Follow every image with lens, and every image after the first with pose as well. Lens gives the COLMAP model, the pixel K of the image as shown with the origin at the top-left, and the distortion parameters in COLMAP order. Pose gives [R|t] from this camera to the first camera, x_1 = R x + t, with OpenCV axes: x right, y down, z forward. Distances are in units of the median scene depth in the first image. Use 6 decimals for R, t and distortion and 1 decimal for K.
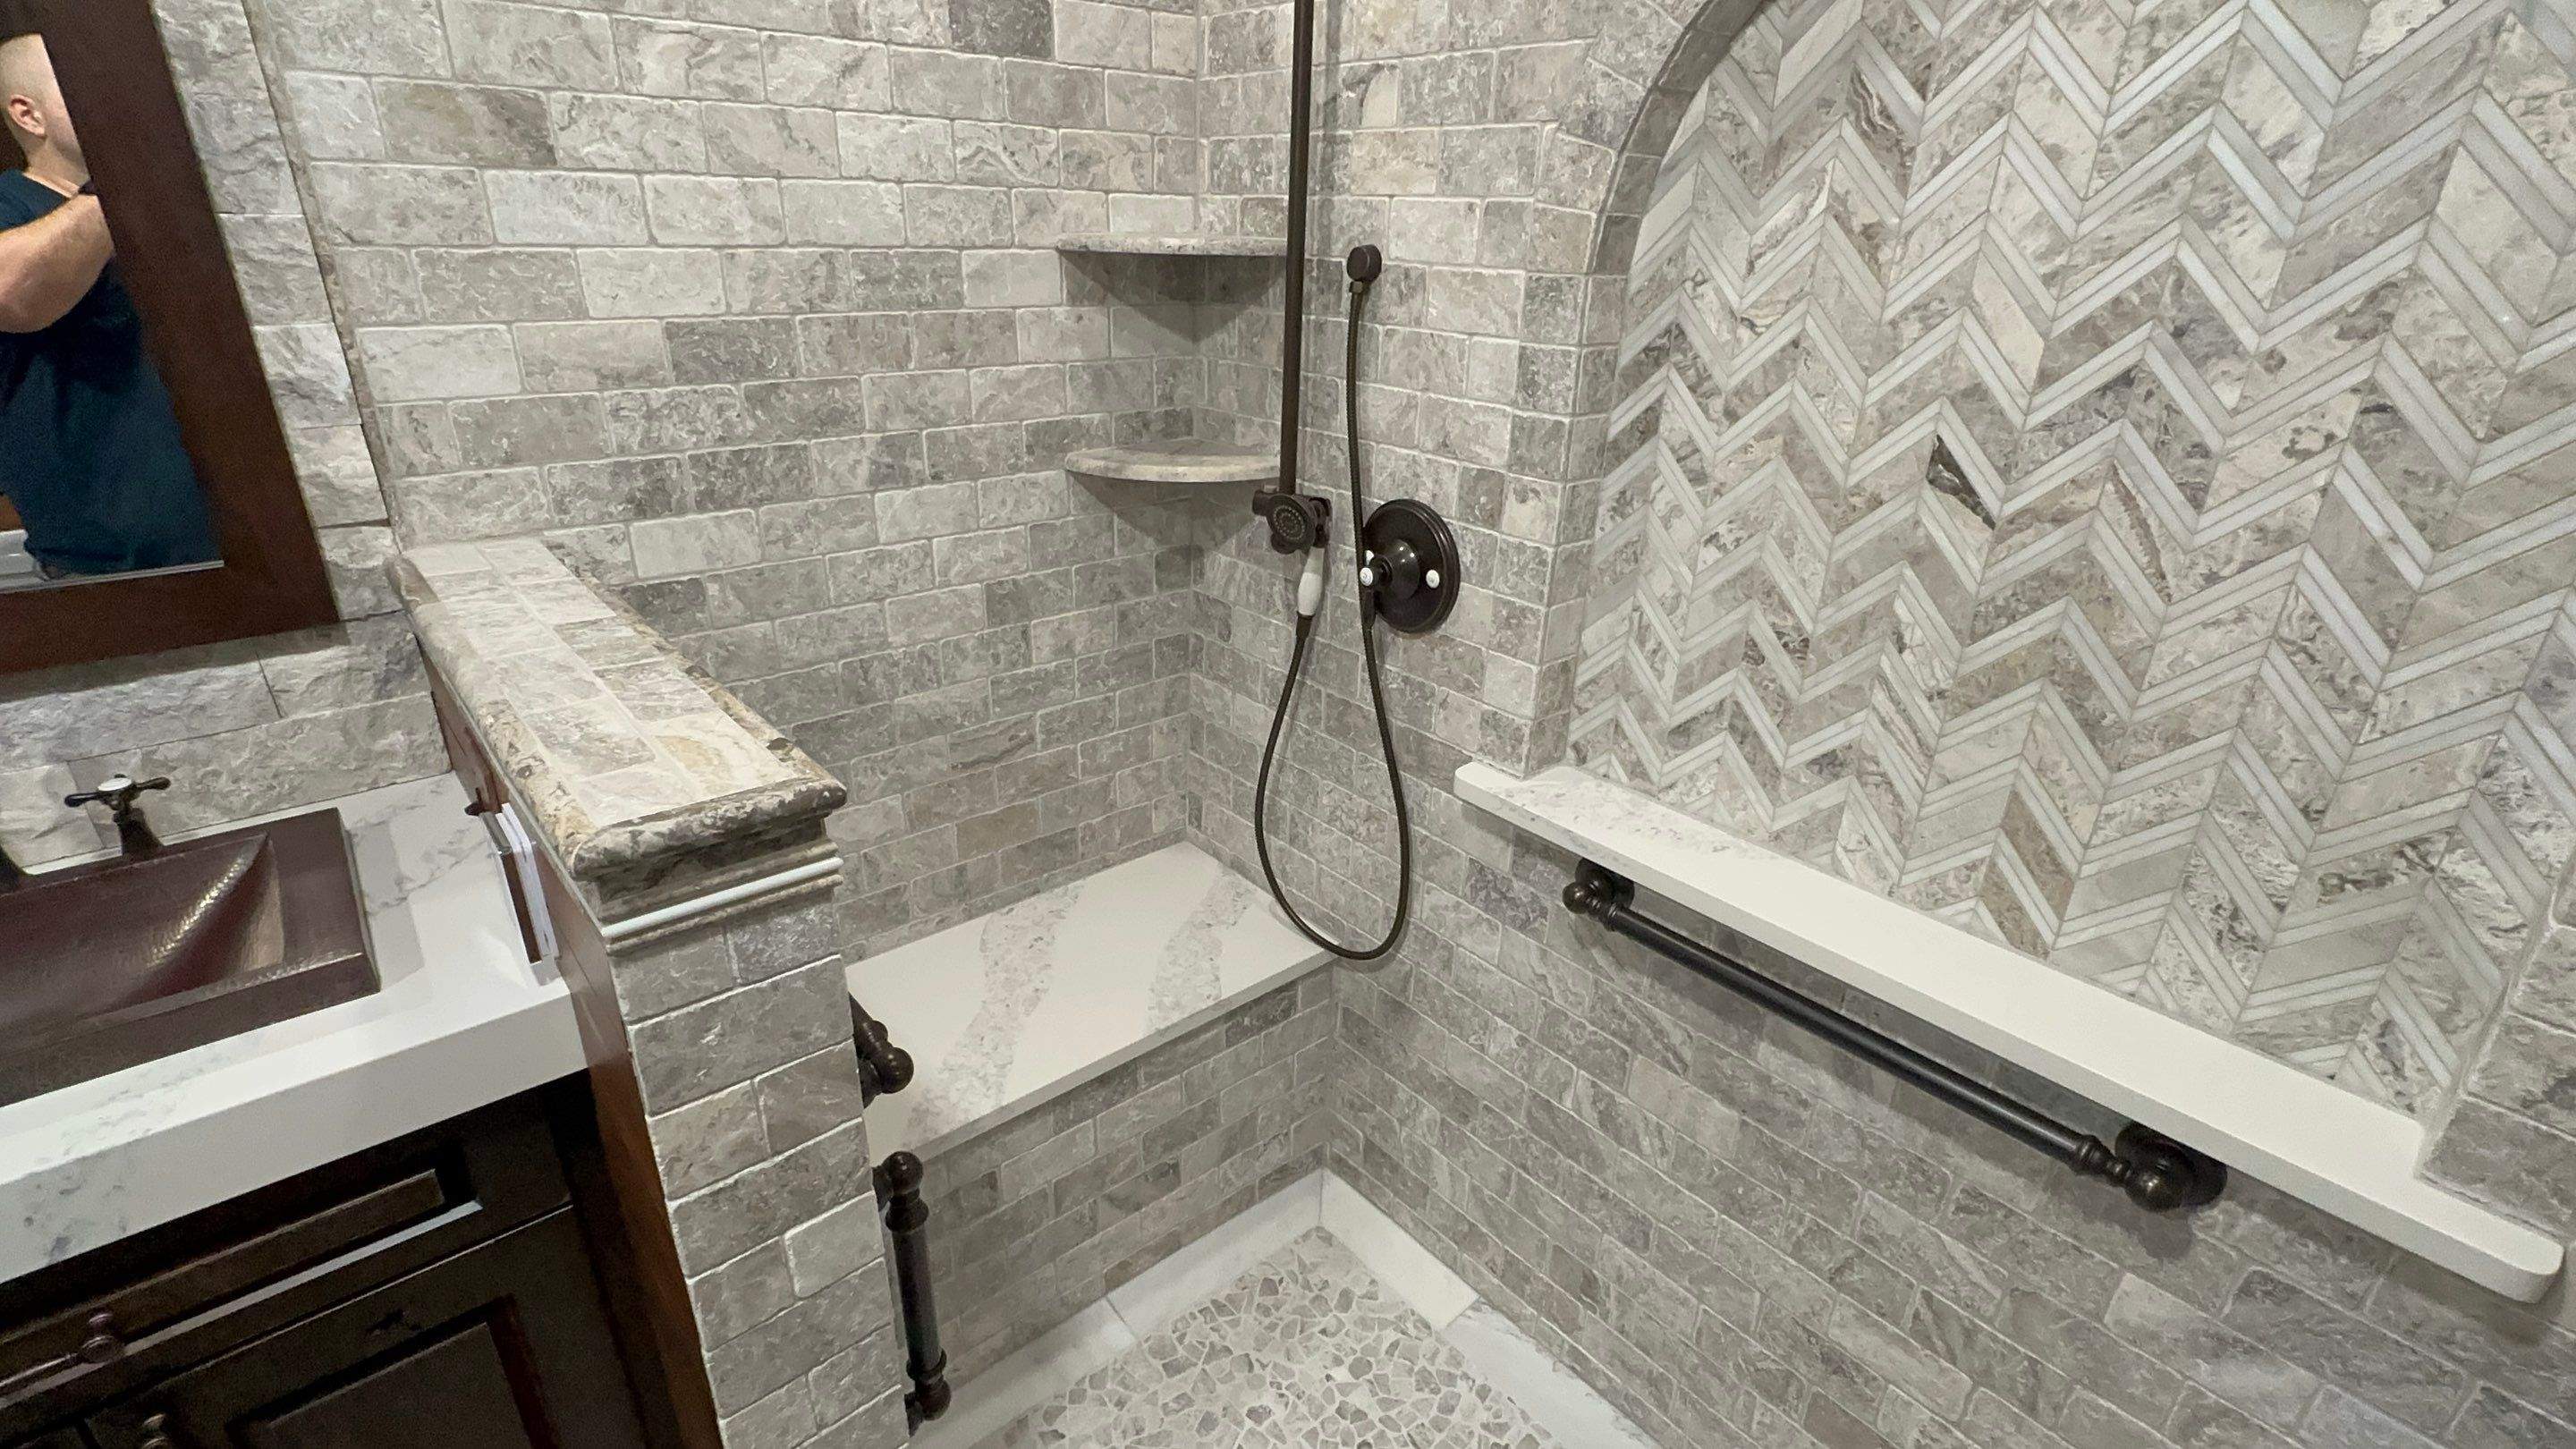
lens RADIAL K [[1169.8, 0, 1290.8], [0, 1169.8, 722.8], [0, 0, 1]] dist [-0.001996, 0.000405]
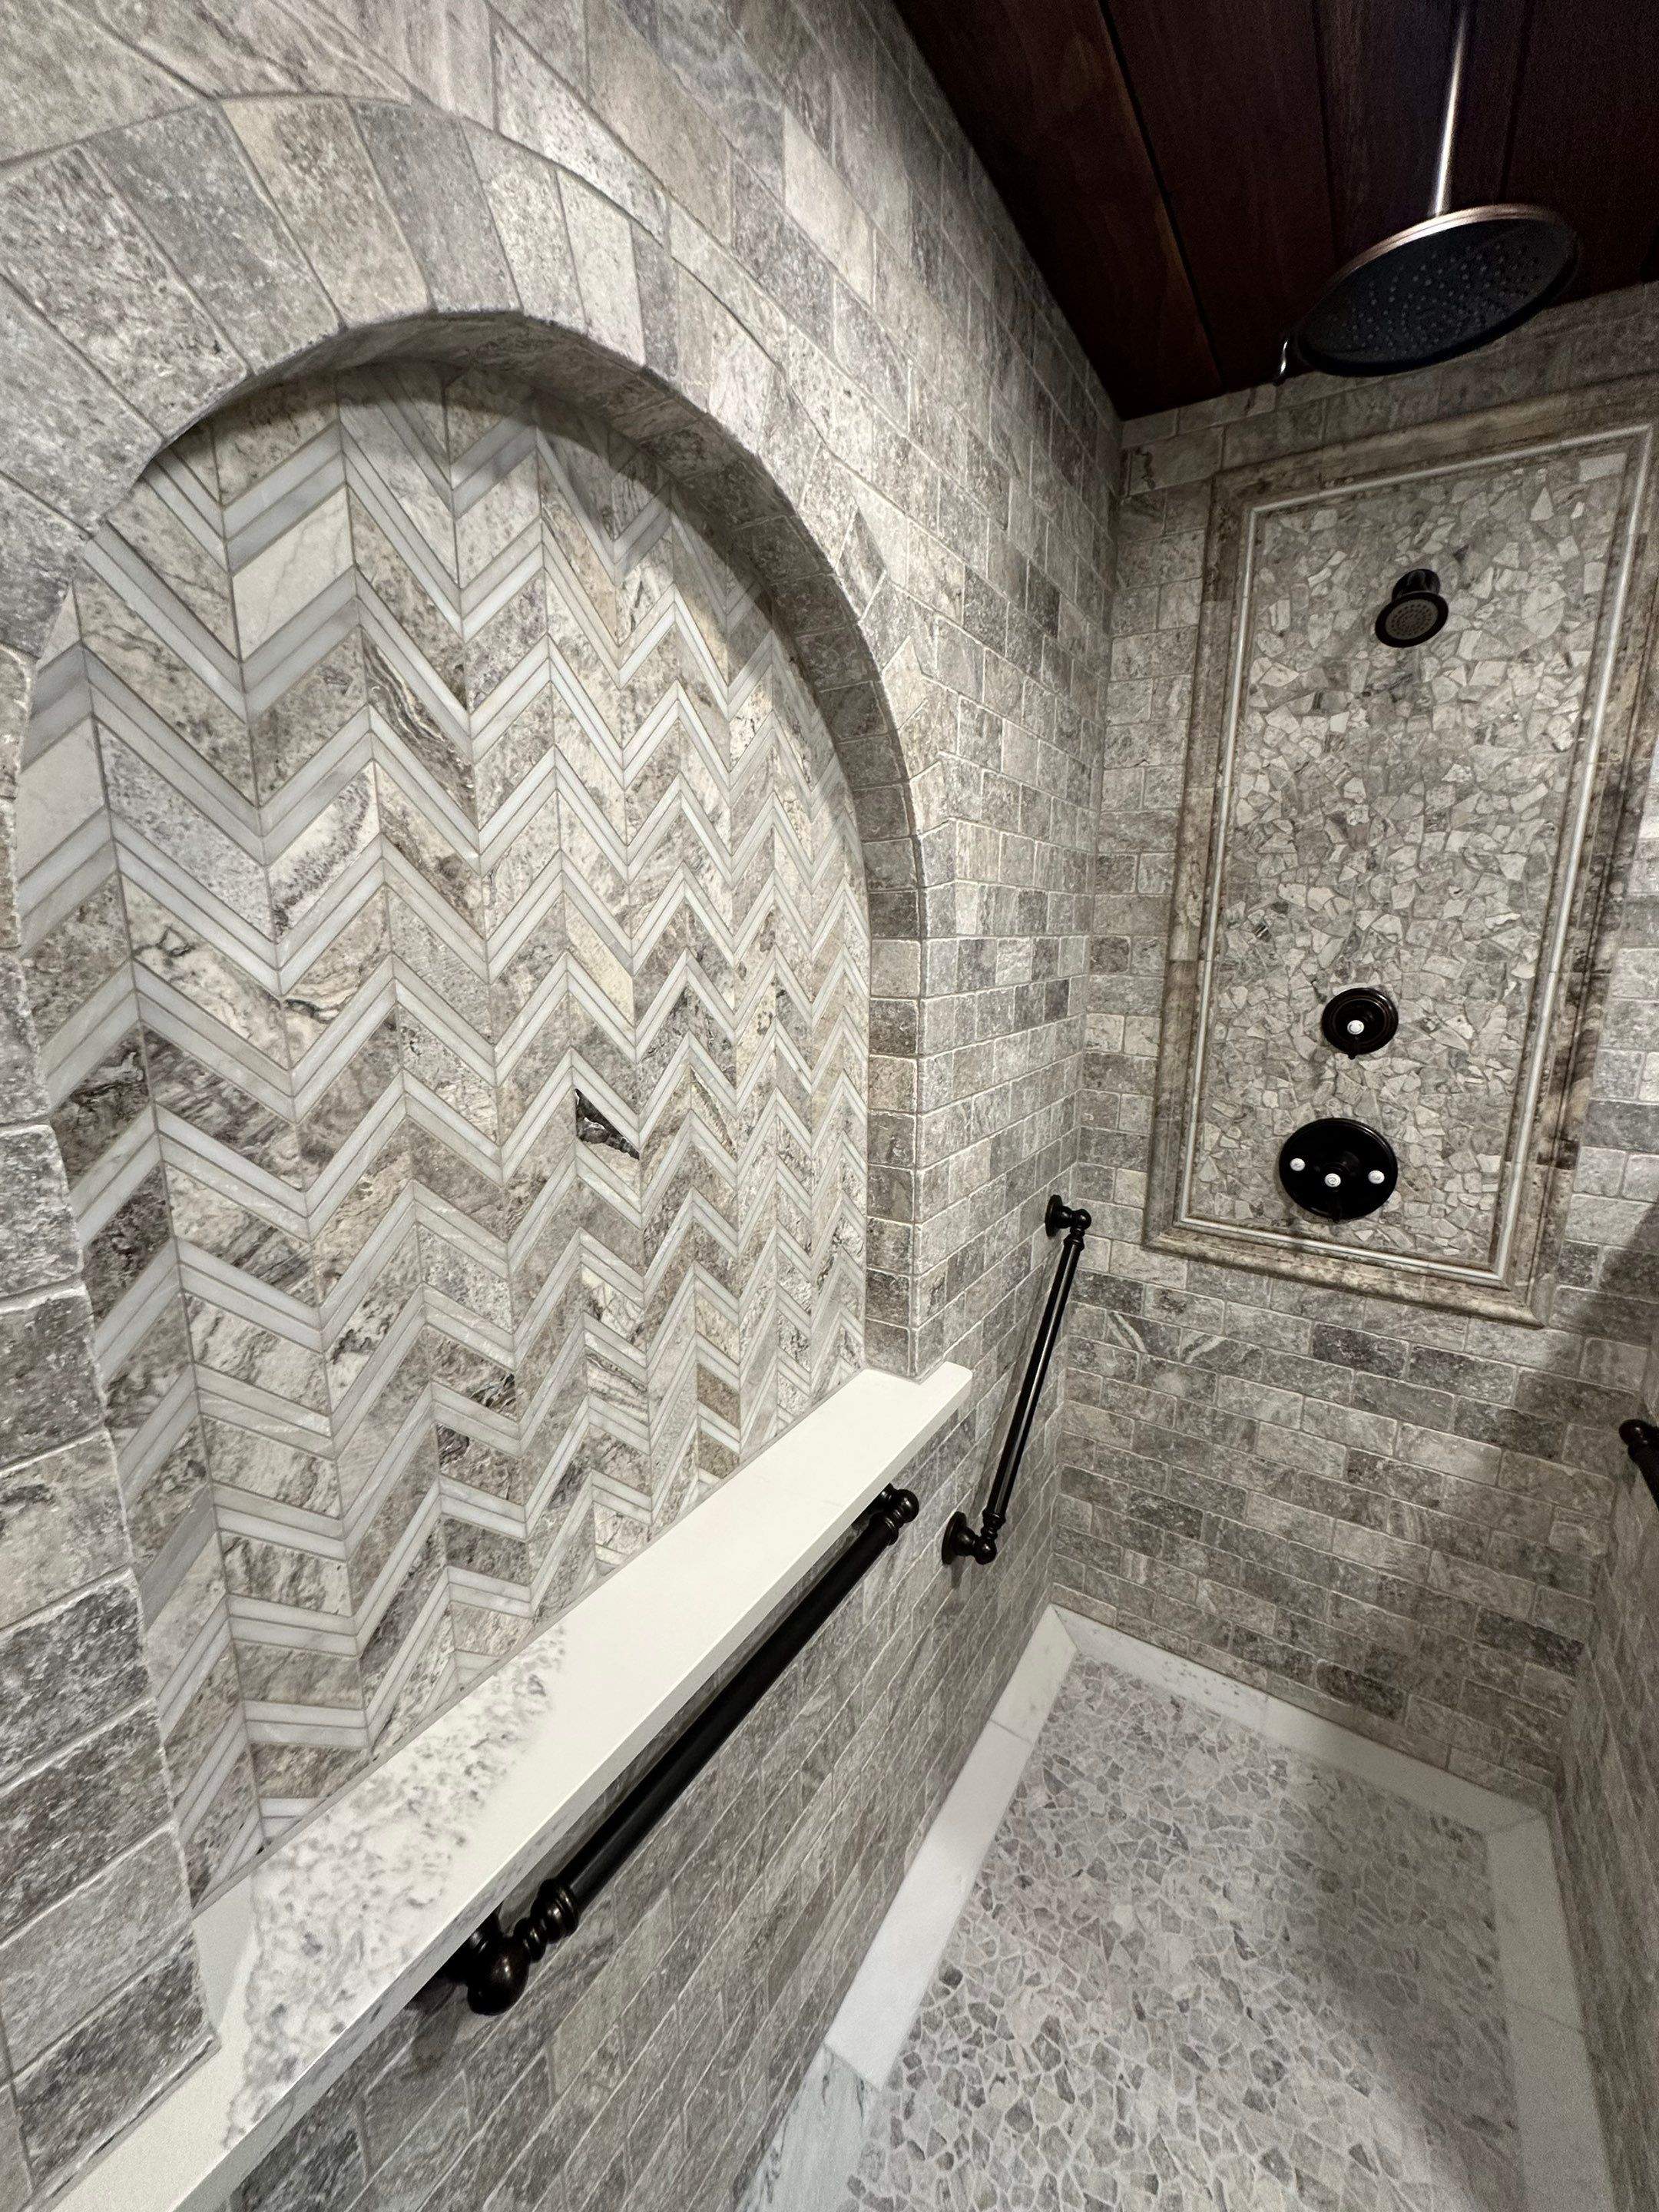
lens RADIAL K [[880.3, 0, 830.6], [0, 880.3, 1107.6], [0, 0, 1]] dist [-0.001554, 0.000015]
pose [[-0.289987, -0.223814, 0.930492, -0.114938], [0.362001, 0.874380, 0.323134, -0.331158], [-0.885925, 0.430544, -0.172538, 0.825761]]
